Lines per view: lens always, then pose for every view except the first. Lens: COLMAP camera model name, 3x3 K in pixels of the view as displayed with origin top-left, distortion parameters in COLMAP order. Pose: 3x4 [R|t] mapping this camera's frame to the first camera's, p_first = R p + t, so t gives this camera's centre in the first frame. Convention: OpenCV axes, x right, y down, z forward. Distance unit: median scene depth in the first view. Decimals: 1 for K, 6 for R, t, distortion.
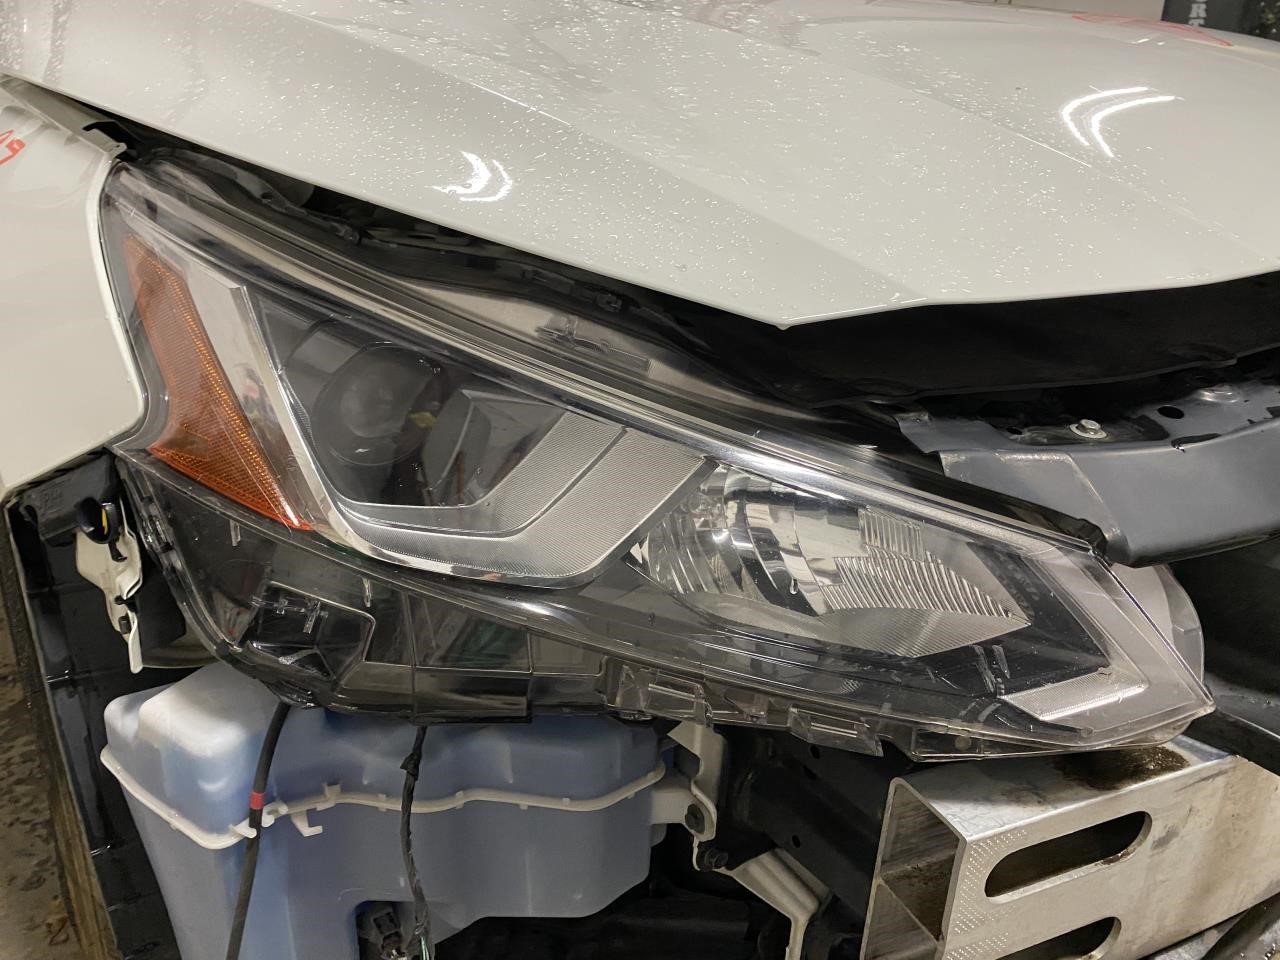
lens RADIAL K [[1027.9, 0, 640.0], [0, 1027.9, 480.0], [0, 0, 1]] dist [-0.008749, -0.007099]
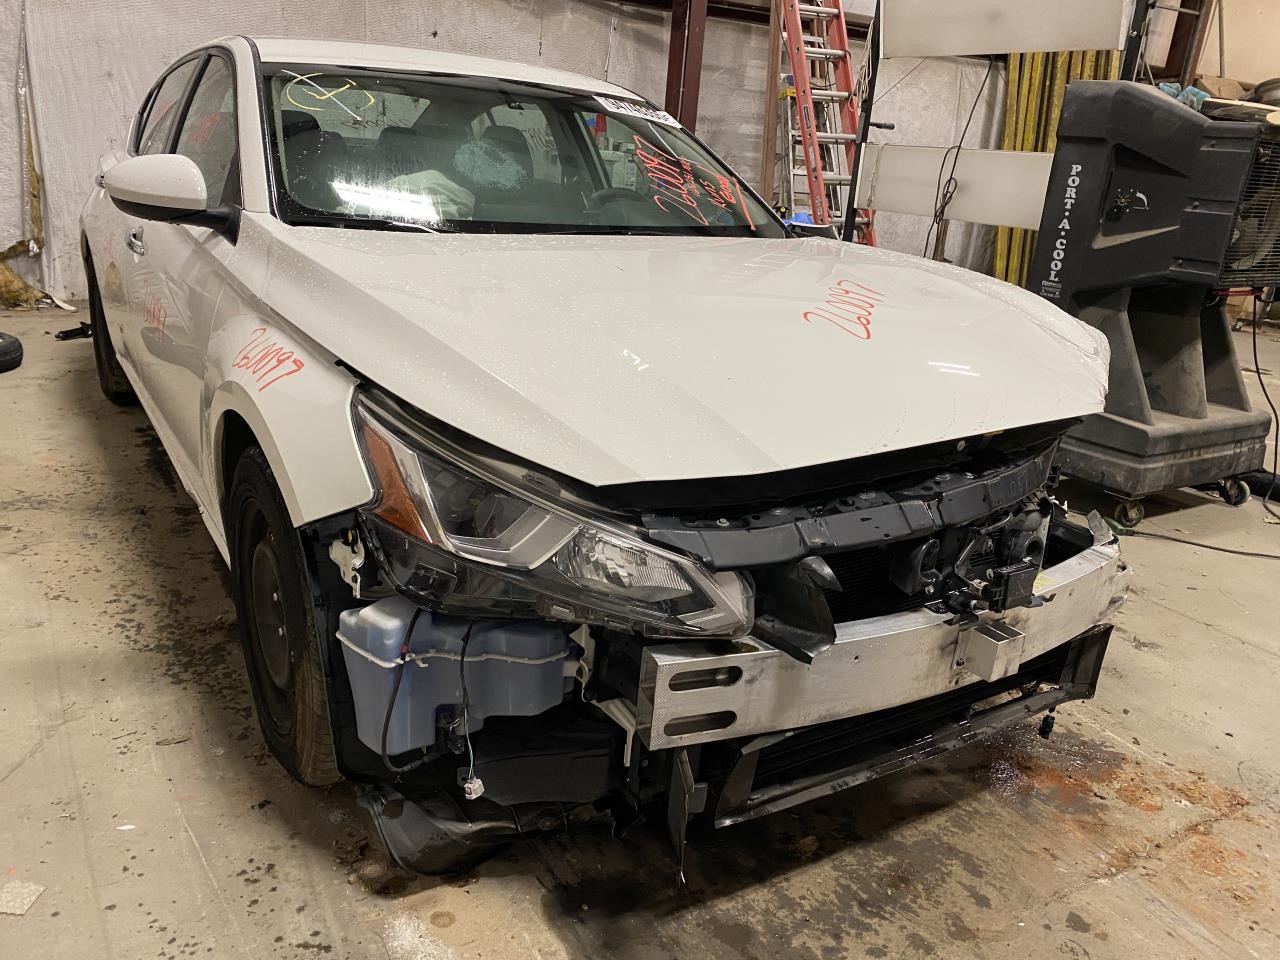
lens RADIAL K [[959.9, 0, 640.0], [0, 959.9, 480.0], [0, 0, 1]] dist [0.025641, -0.002164]
pose [[0.998226, 0.050047, -0.032245, 0.257945], [-0.051379, 0.997801, -0.041878, -0.037601], [0.030078, 0.043460, 0.998602, -1.342121]]
